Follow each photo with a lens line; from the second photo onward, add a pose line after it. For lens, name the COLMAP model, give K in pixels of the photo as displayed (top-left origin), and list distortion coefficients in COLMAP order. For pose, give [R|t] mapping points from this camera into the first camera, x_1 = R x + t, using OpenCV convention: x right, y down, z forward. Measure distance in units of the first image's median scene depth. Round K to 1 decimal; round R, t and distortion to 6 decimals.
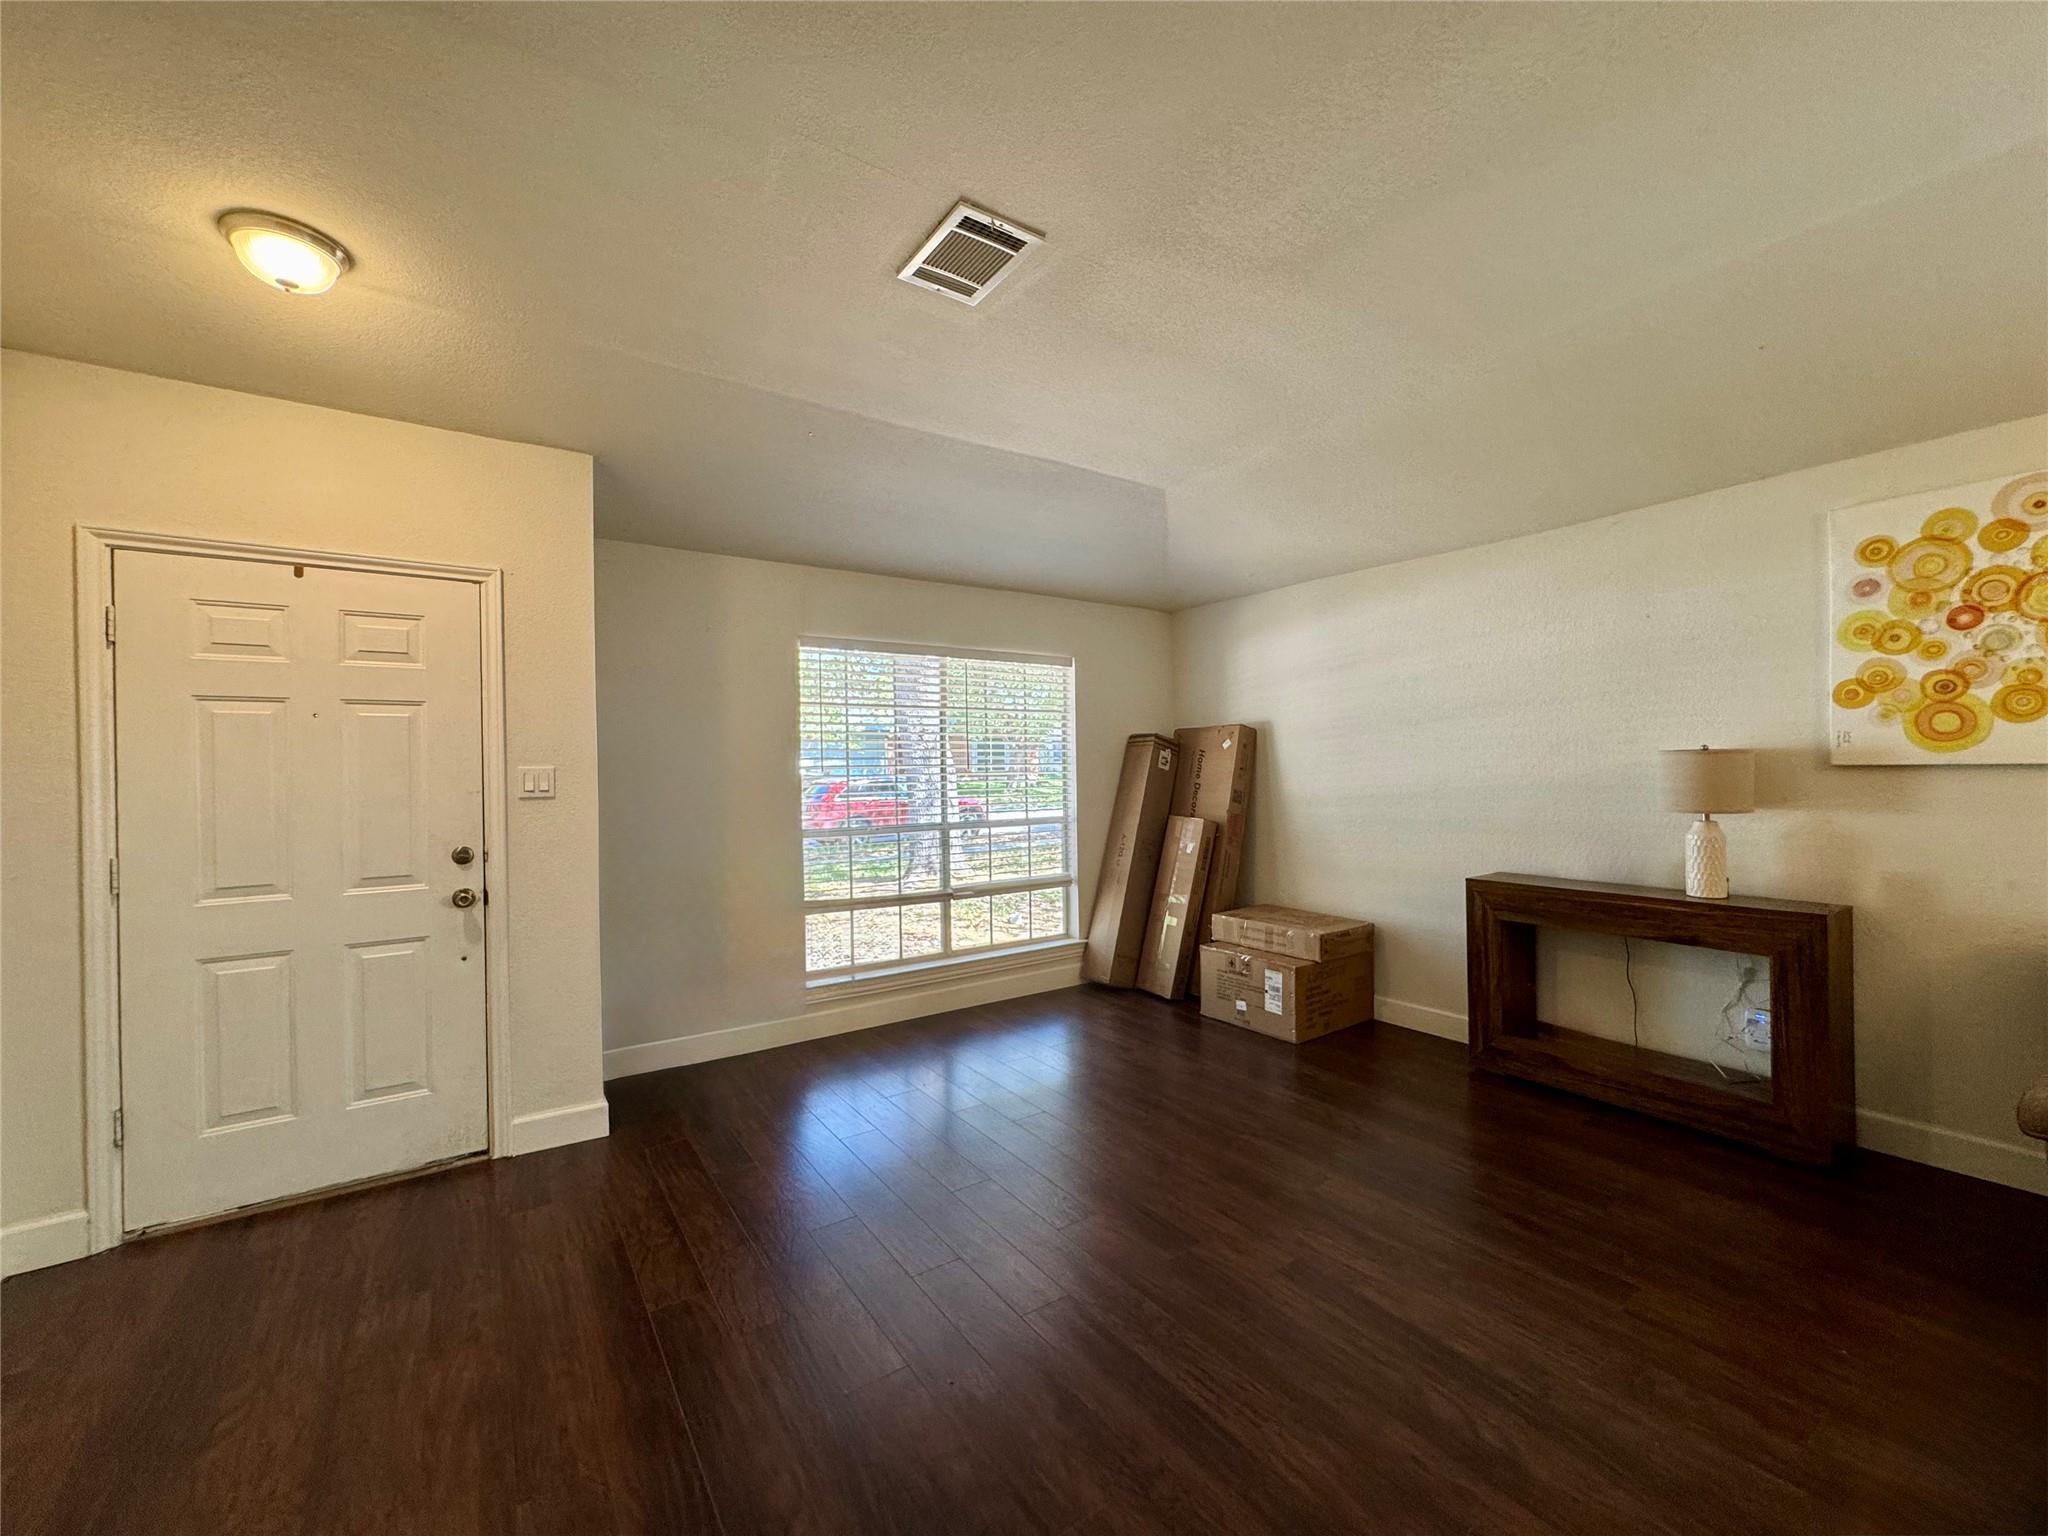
lens RADIAL K [[823.4, 0, 1024.0], [0, 823.4, 768.0], [0, 0, 1]] dist [0.000008, -0.000064]
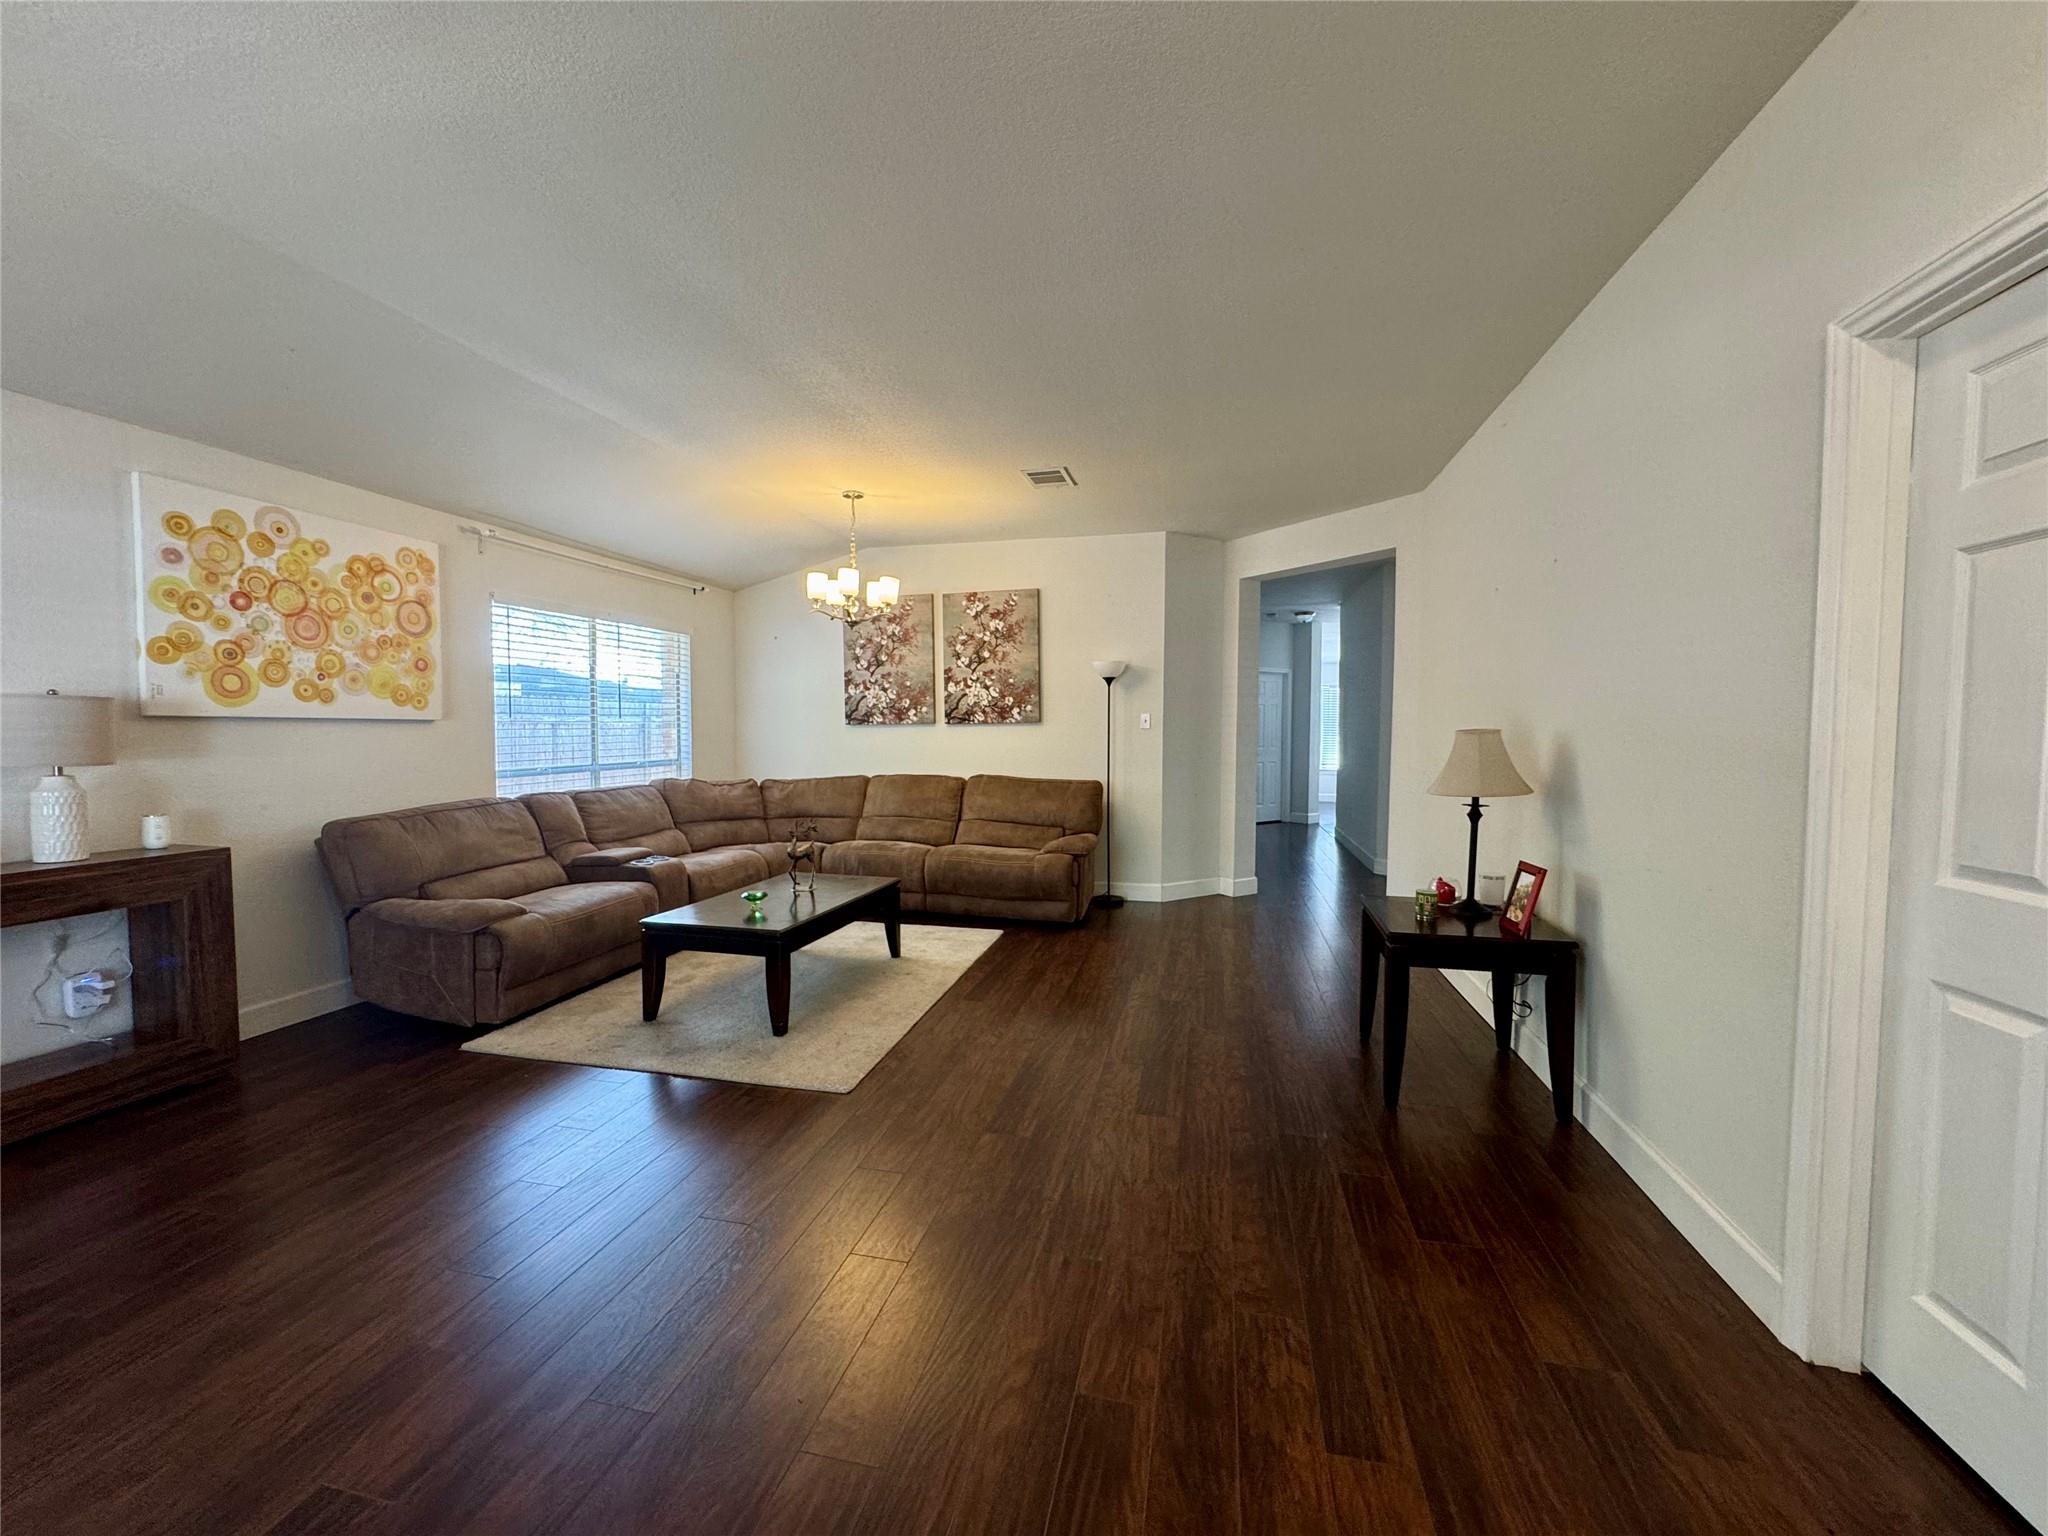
lens RADIAL K [[823.4, 0, 1024.0], [0, 823.4, 768.0], [0, 0, 1]] dist [0.000008, -0.000064]
pose [[-0.676663, -0.022645, 0.735944, -0.578732], [0.006467, 0.999306, 0.036694, 0.033508], [-0.736264, 0.029589, -0.676047, 0.923018]]
